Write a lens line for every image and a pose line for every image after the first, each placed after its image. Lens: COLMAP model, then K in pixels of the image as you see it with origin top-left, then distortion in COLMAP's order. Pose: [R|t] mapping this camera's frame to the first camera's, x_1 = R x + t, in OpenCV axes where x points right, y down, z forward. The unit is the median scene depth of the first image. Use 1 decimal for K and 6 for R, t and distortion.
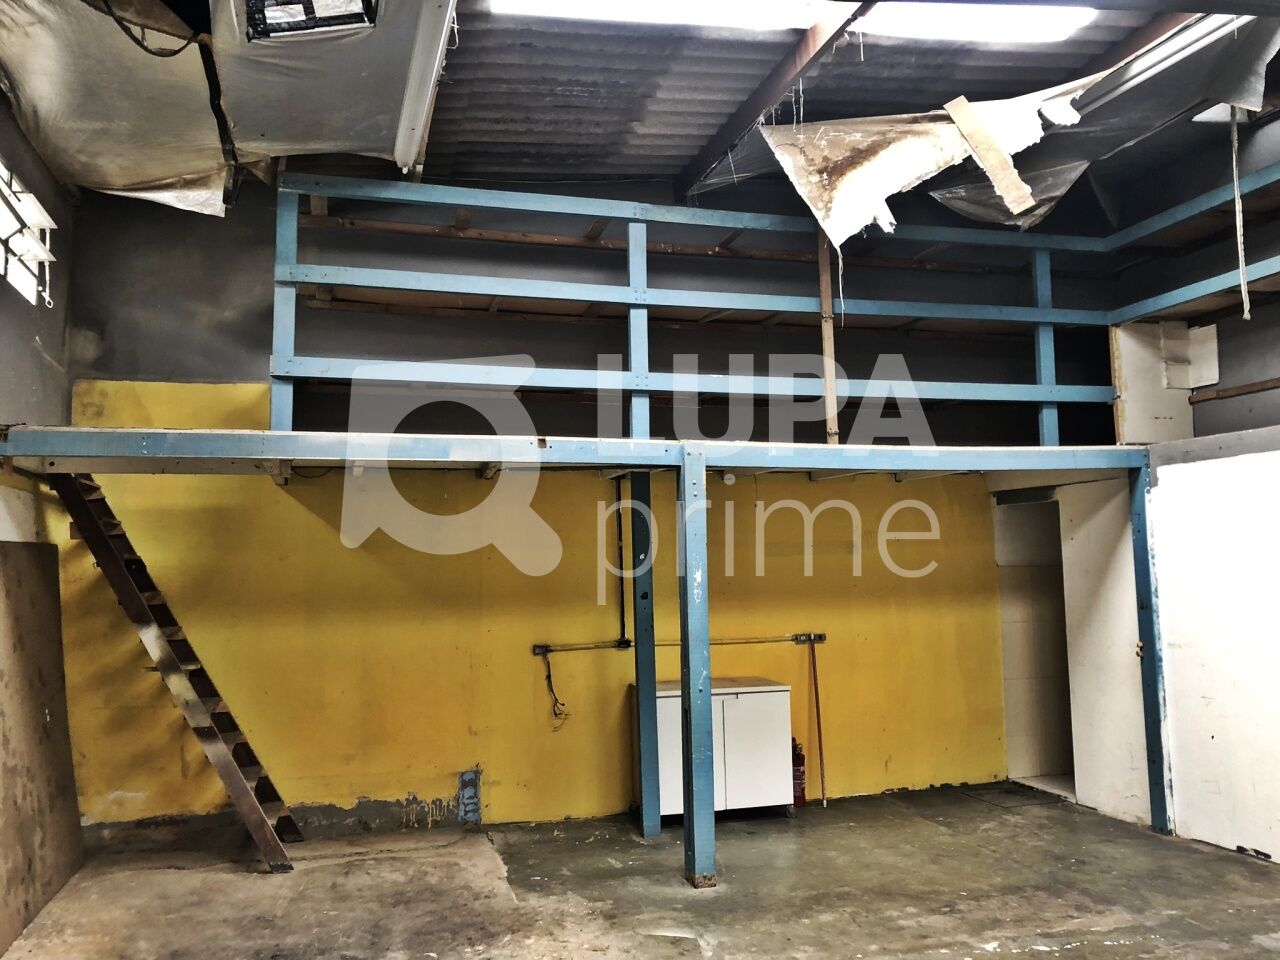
lens RADIAL K [[1048.5, 0, 620.2], [0, 1048.5, 479.9], [0, 0, 1]] dist [0.035102, -0.032297]
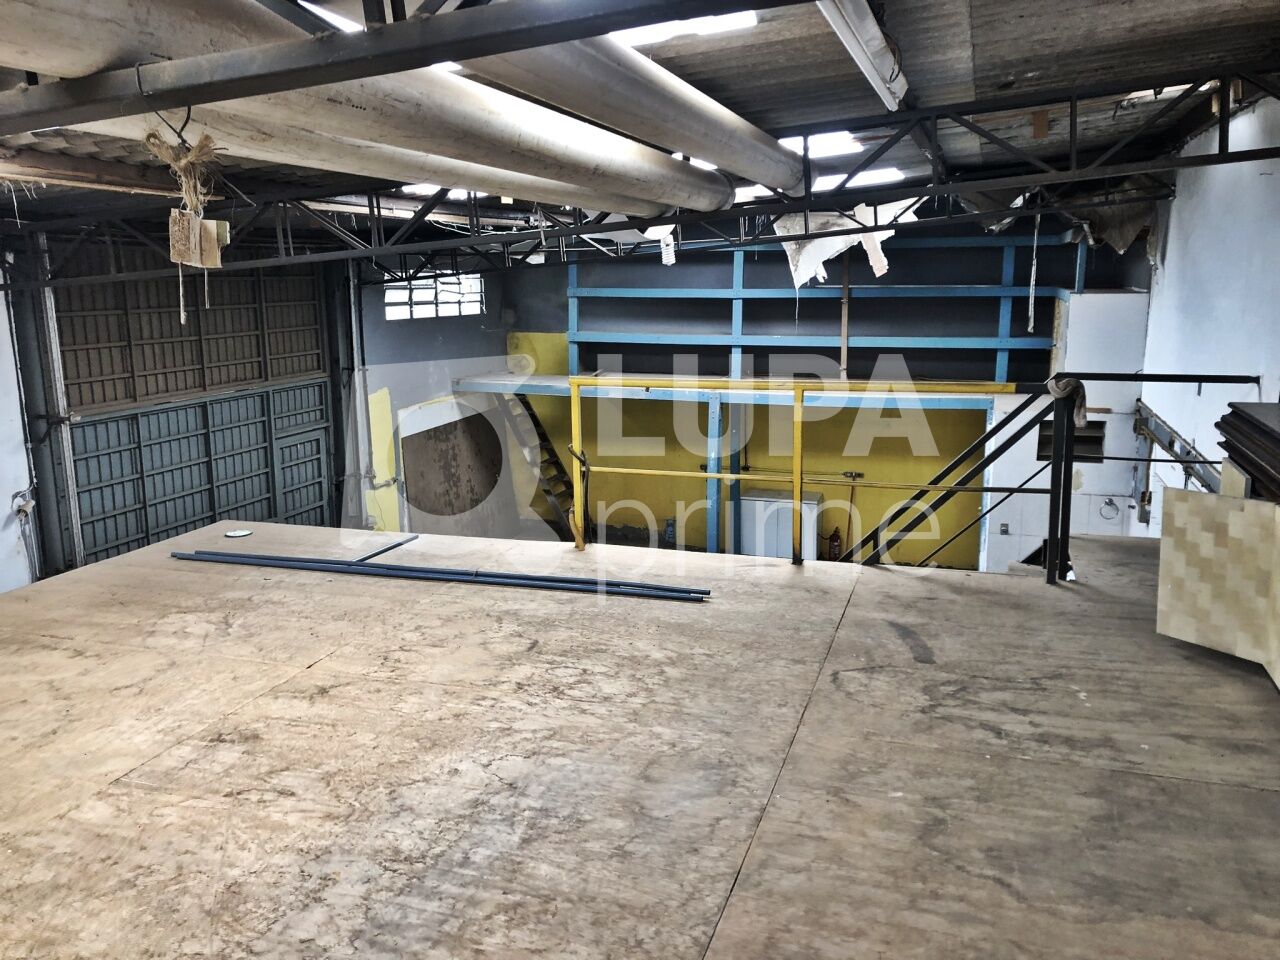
lens RADIAL K [[1048.5, 0, 620.2], [0, 1048.5, 479.9], [0, 0, 1]] dist [0.035102, -0.032297]
pose [[0.818416, 0.125852, -0.560675, 0.976456], [0.041645, 0.960165, 0.276312, -0.396230], [0.573115, -0.249488, 0.780574, -0.695006]]
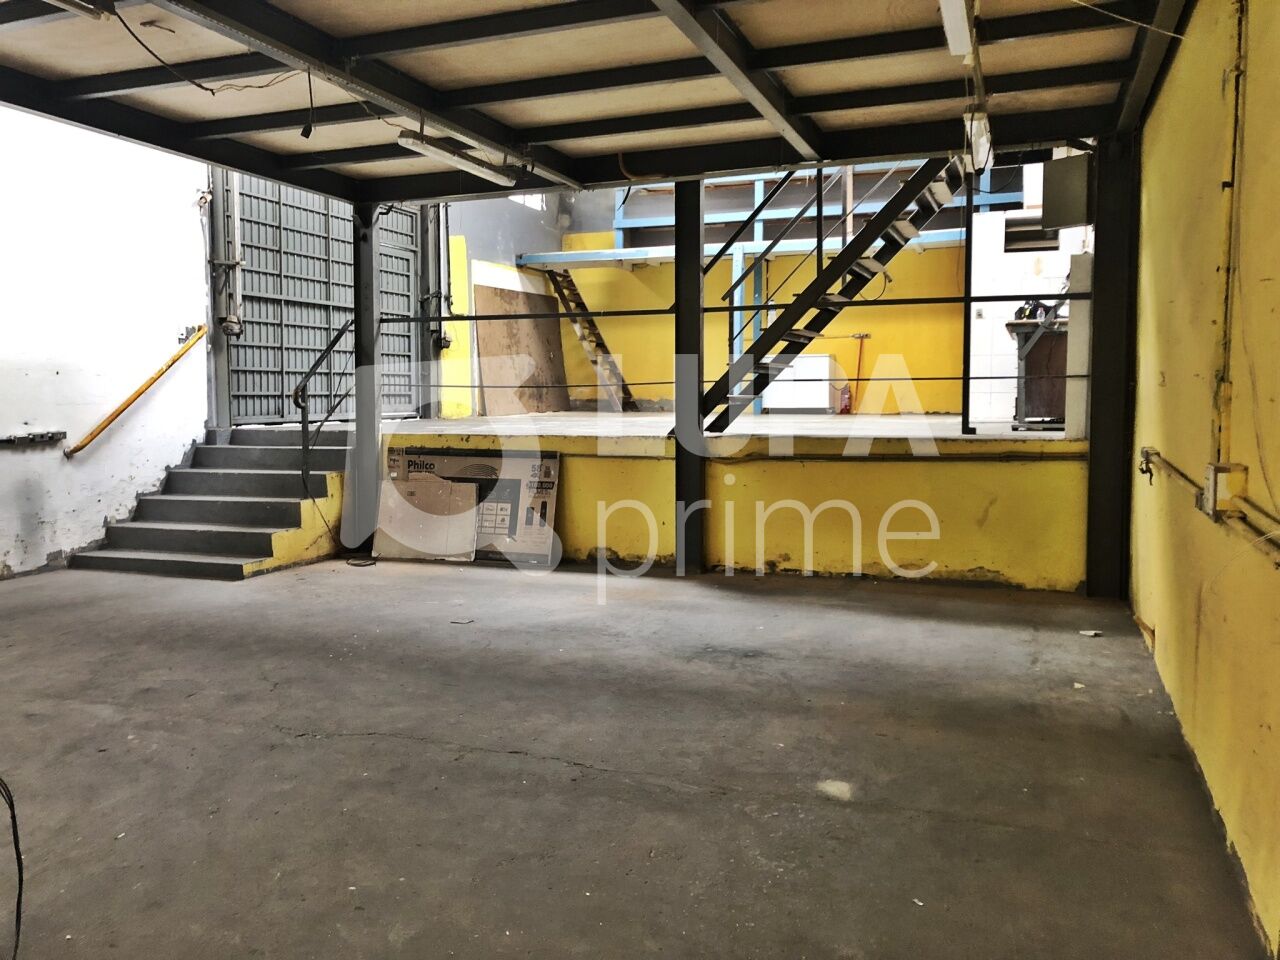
lens RADIAL K [[1055.4, 0, 630.2], [0, 1055.4, 465.0], [0, 0, 1]] dist [-0.002773, 0.050067]
pose [[0.801374, 0.060499, -0.595097, 1.210146], [0.038035, 0.987705, 0.151631, 0.080503], [0.596953, -0.144147, 0.789220, -1.052107]]
